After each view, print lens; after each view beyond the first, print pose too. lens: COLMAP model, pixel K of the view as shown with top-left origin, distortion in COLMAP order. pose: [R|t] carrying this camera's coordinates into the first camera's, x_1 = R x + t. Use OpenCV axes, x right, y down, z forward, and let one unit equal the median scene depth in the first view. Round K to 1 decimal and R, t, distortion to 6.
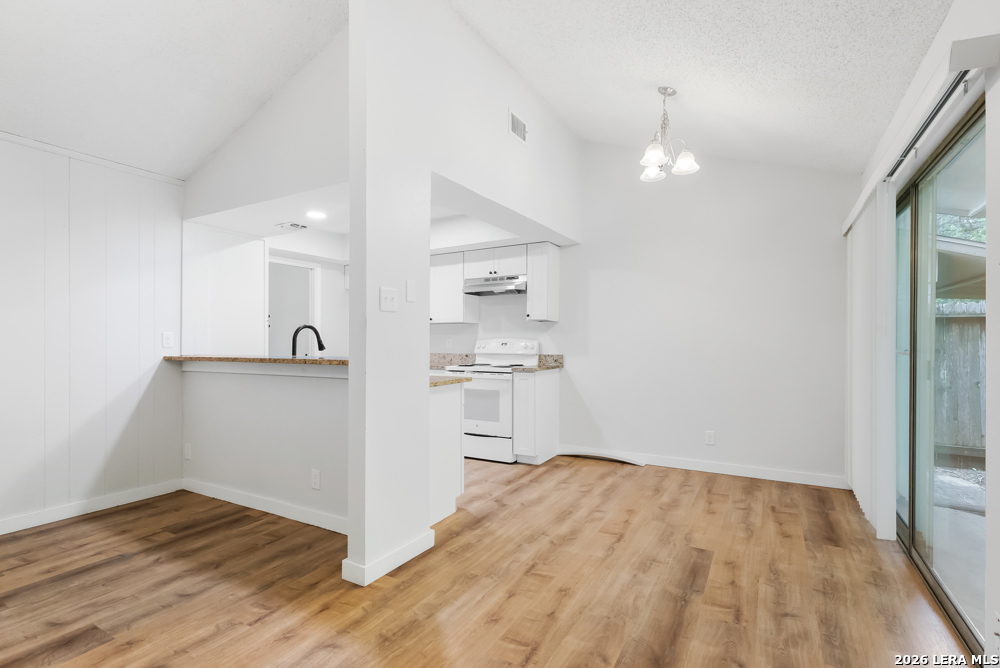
lens RADIAL K [[479.0, 0, 498.4], [0, 479.0, 345.2], [0, 0, 1]] dist [-0.001977, 0.000110]
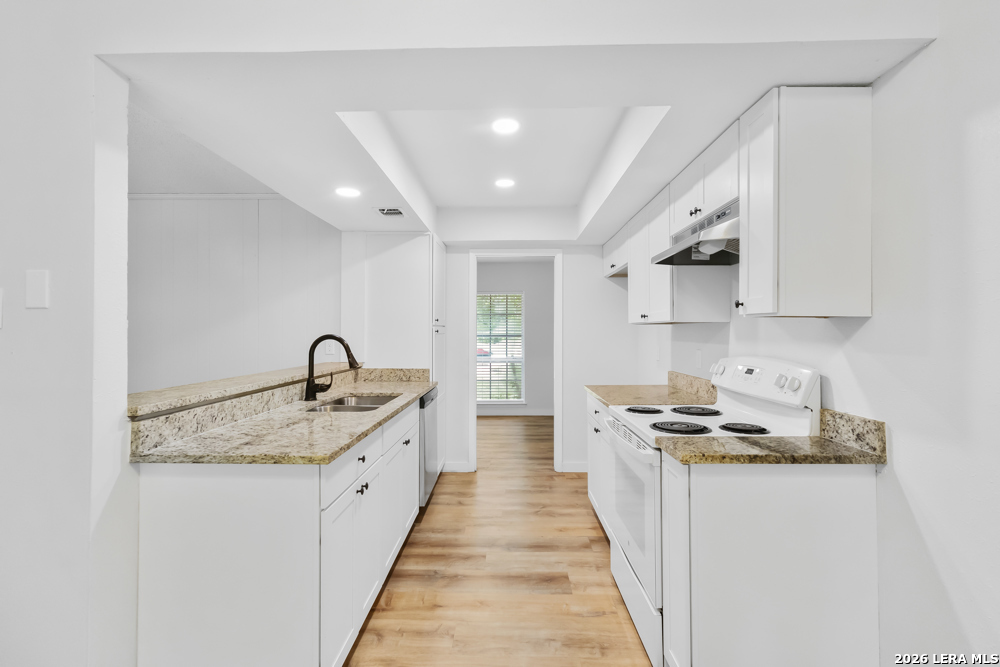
lens RADIAL K [[478.4, 0, 500.0], [0, 478.4, 333.5], [0, 0, 1]] dist [0.031019, 0.000219]
pose [[0.482109, 0.007481, -0.876079, 0.439801], [-0.012665, 0.999919, 0.001569, -0.052407], [0.876020, 0.010339, 0.482165, 0.934353]]
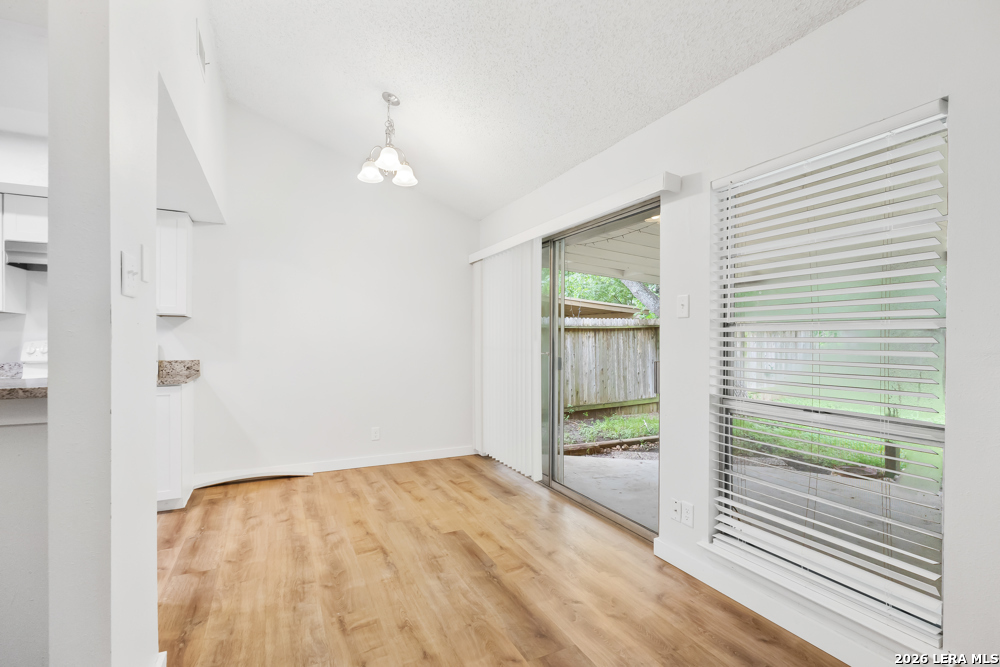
lens RADIAL K [[458.4, 0, 499.9], [0, 458.4, 342.5], [0, 0, 1]] dist [0.001158, 0.000501]
pose [[0.557777, -0.001021, 0.829990, -0.322389], [0.004009, 0.999991, -0.001464, -0.008272], [-0.829981, 0.004144, 0.557776, 0.257543]]
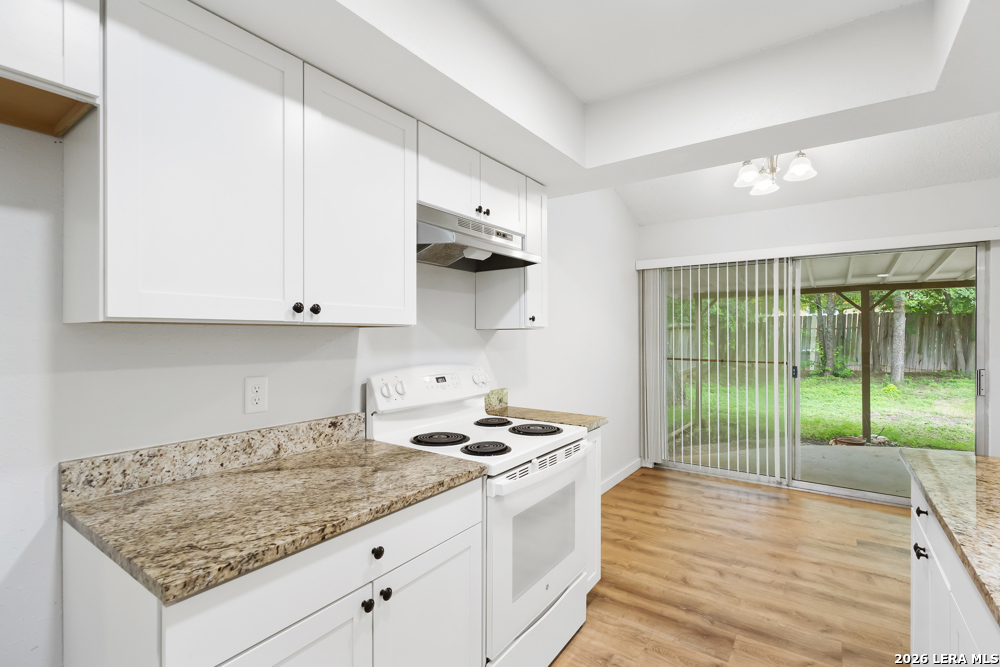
lens RADIAL K [[469.0, 0, 500.3], [0, 469.0, 334.9], [0, 0, 1]] dist [0.001774, 0.000110]
pose [[0.090737, 0.001532, 0.995874, -0.628565], [0.010998, 0.999936, -0.002540, -0.062354], [-0.995814, 0.011183, 0.090715, 1.421391]]
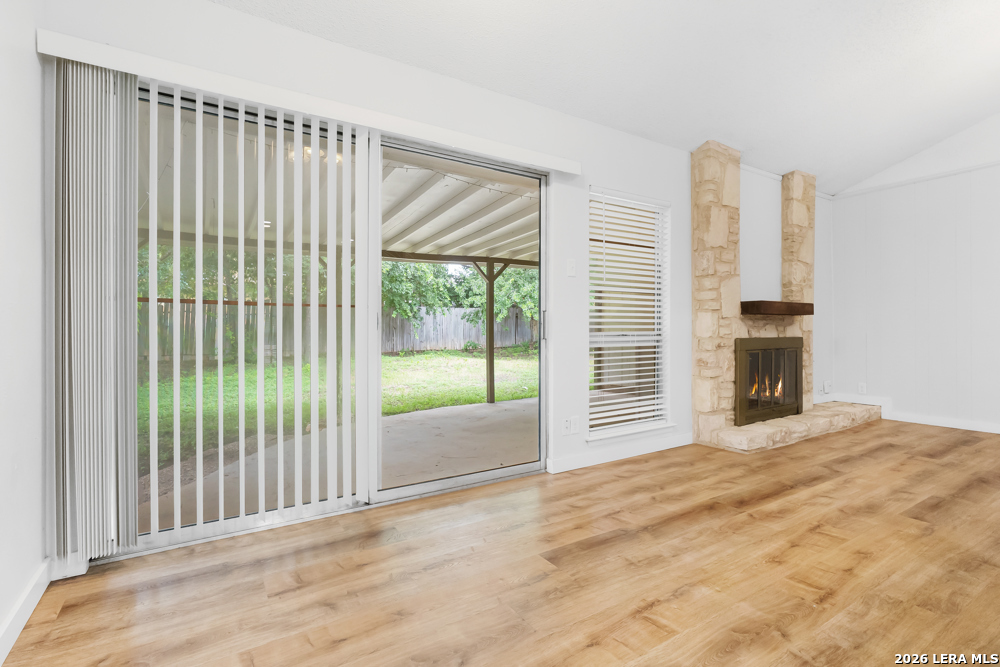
lens RADIAL K [[472.2, 0, 498.1], [0, 472.2, 324.1], [0, 0, 1]] dist [0.001975, 0.001291]
pose [[-0.886932, 0.013467, 0.461704, 0.124661], [0.012708, 0.999908, -0.004755, 0.052867], [-0.461726, 0.001650, -0.887021, 1.370762]]
